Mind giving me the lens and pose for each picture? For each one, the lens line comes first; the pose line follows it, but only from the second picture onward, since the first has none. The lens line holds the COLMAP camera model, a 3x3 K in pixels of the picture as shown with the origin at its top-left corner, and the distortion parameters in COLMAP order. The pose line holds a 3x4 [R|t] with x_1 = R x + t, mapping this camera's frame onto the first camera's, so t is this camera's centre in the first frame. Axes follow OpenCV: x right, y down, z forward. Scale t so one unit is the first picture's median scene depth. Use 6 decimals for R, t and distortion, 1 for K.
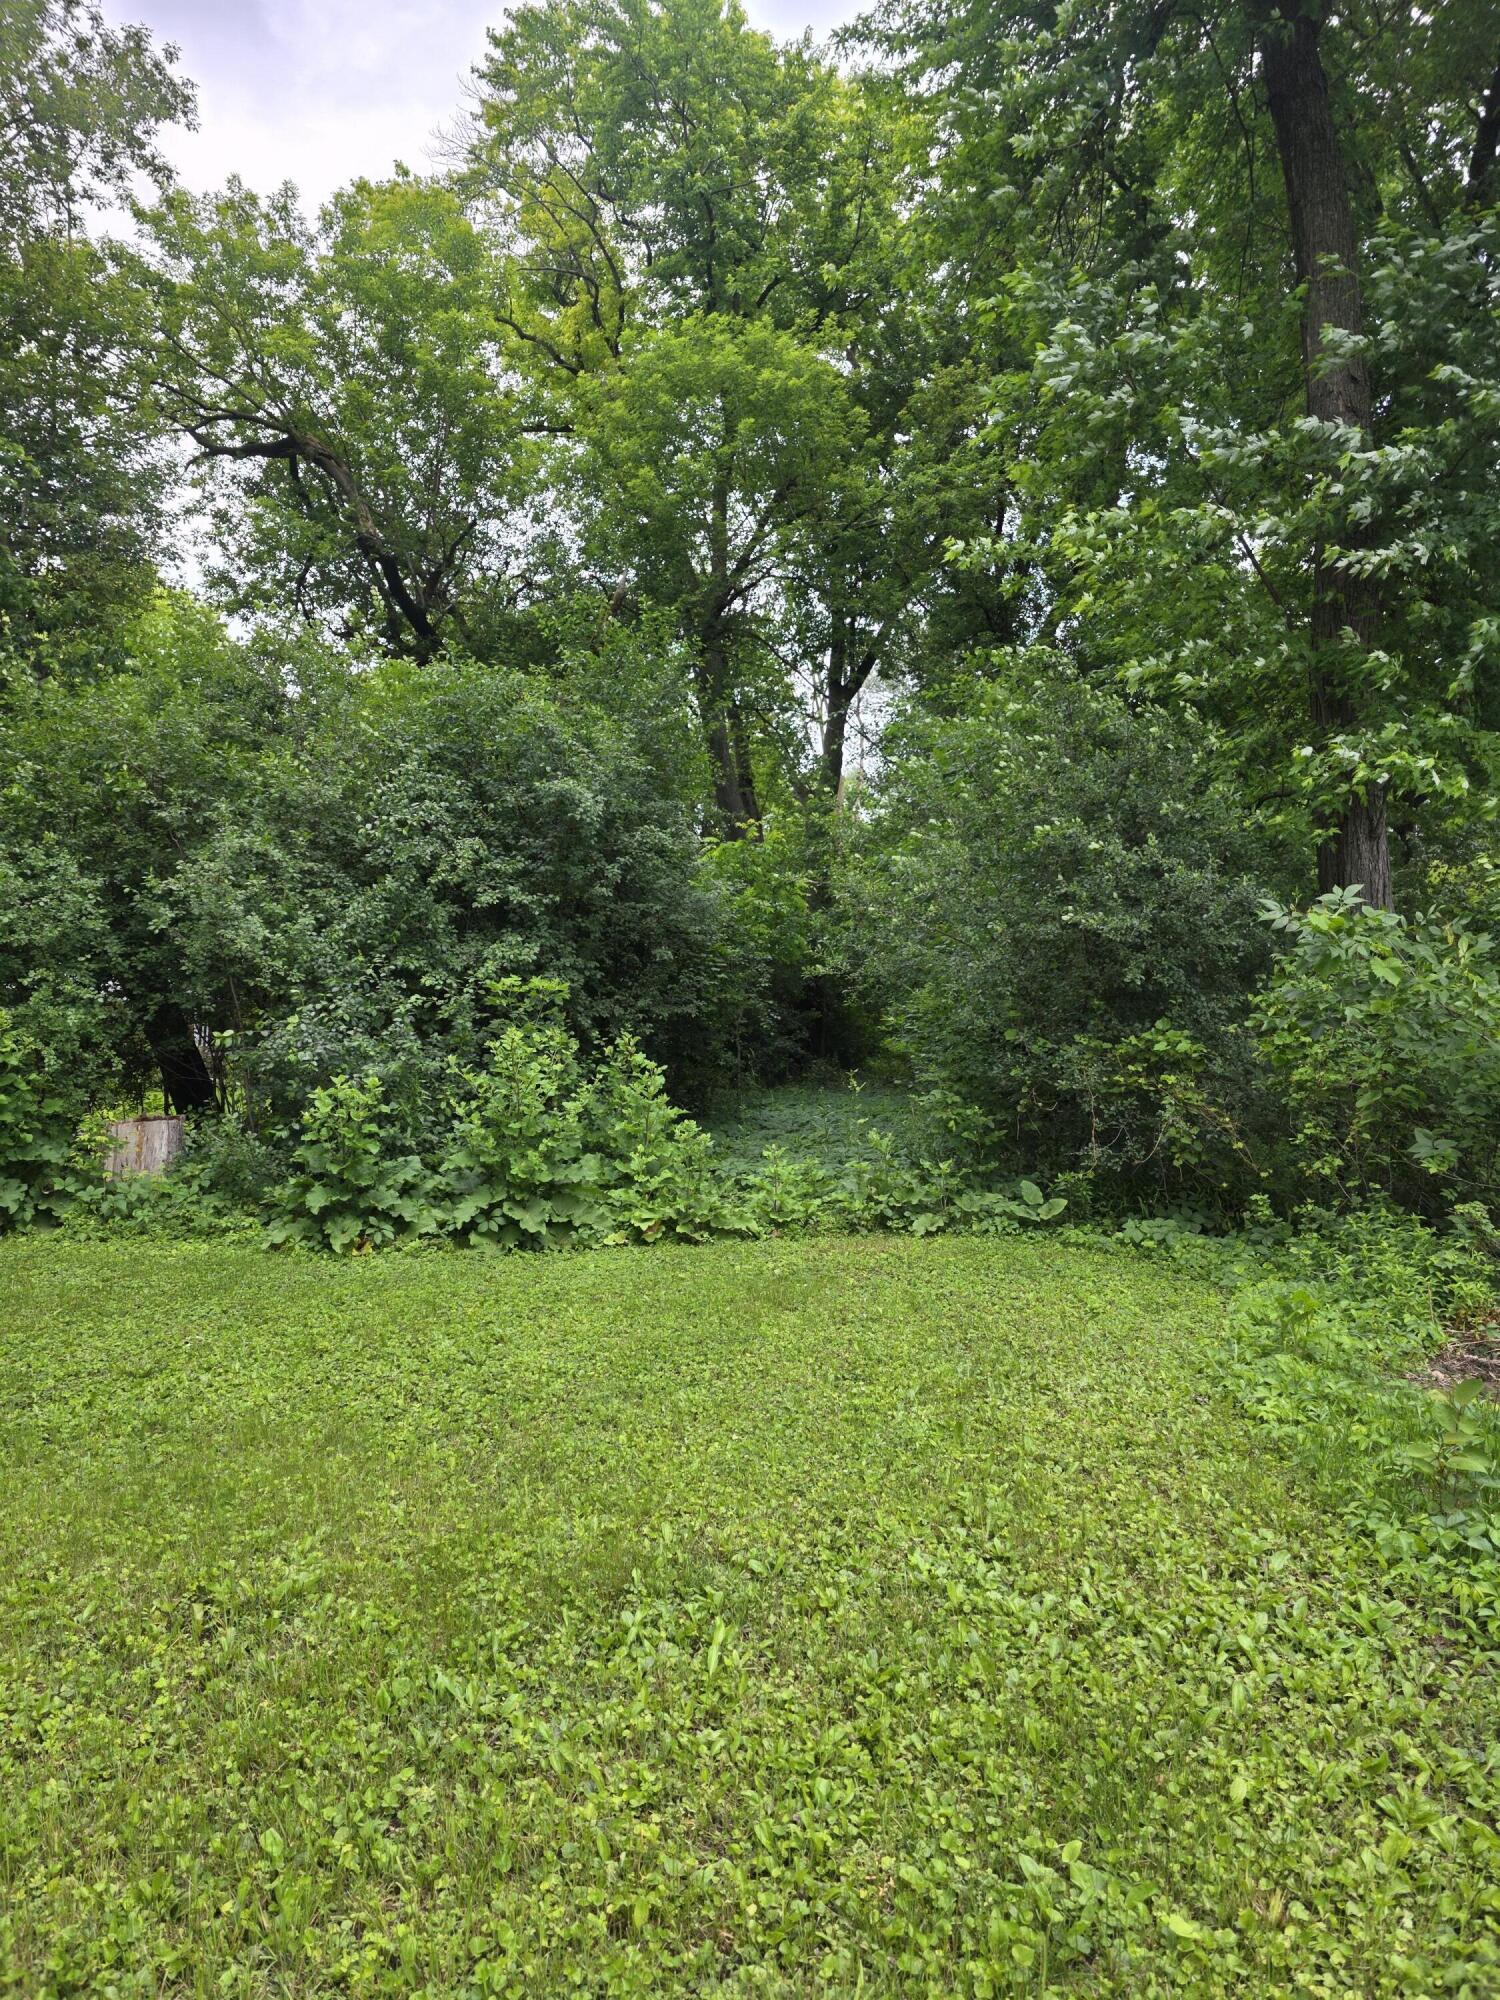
lens RADIAL K [[1335.9, 0, 762.2], [0, 1335.9, 989.8], [0, 0, 1]] dist [0.006176, 0.000170]
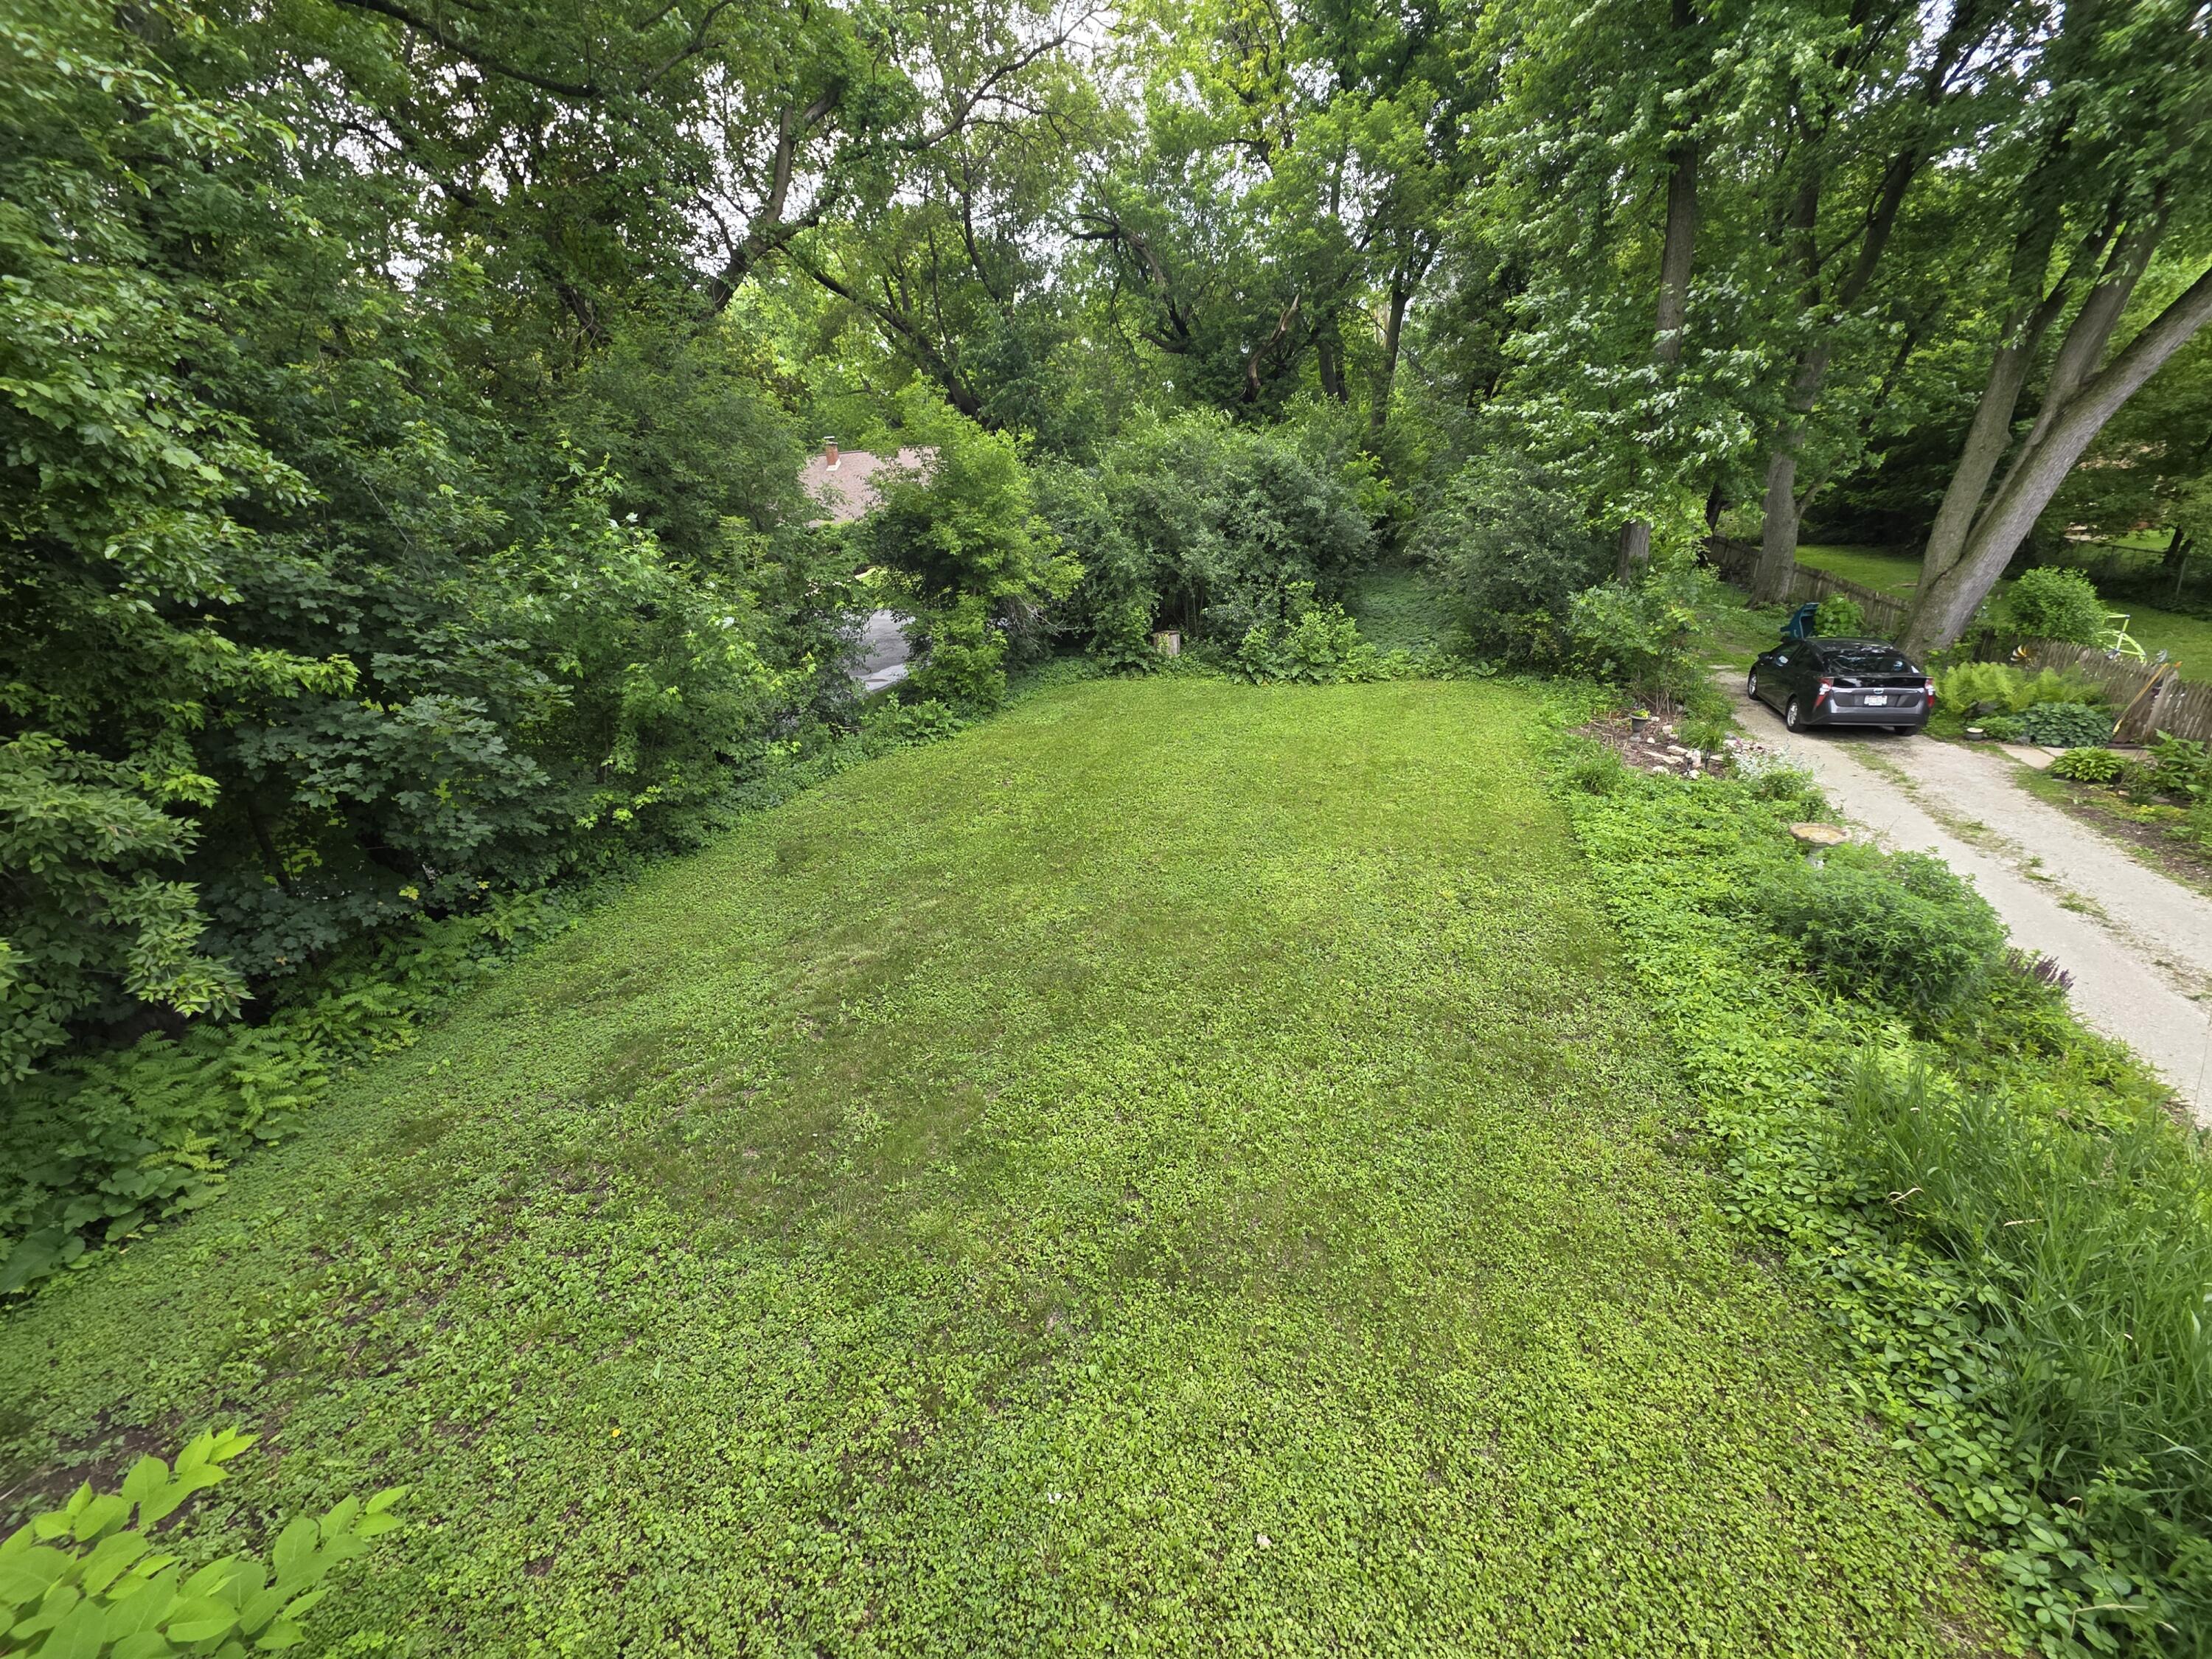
lens RADIAL K [[874.9, 0, 1085.9], [0, 874.9, 829.0], [0, 0, 1]] dist [0.000940, 0.000294]
pose [[0.976303, 0.039025, -0.212861, -0.248581], [0.053118, 0.910303, 0.410520, -0.378820], [0.209789, -0.412098, 0.886659, -1.120874]]
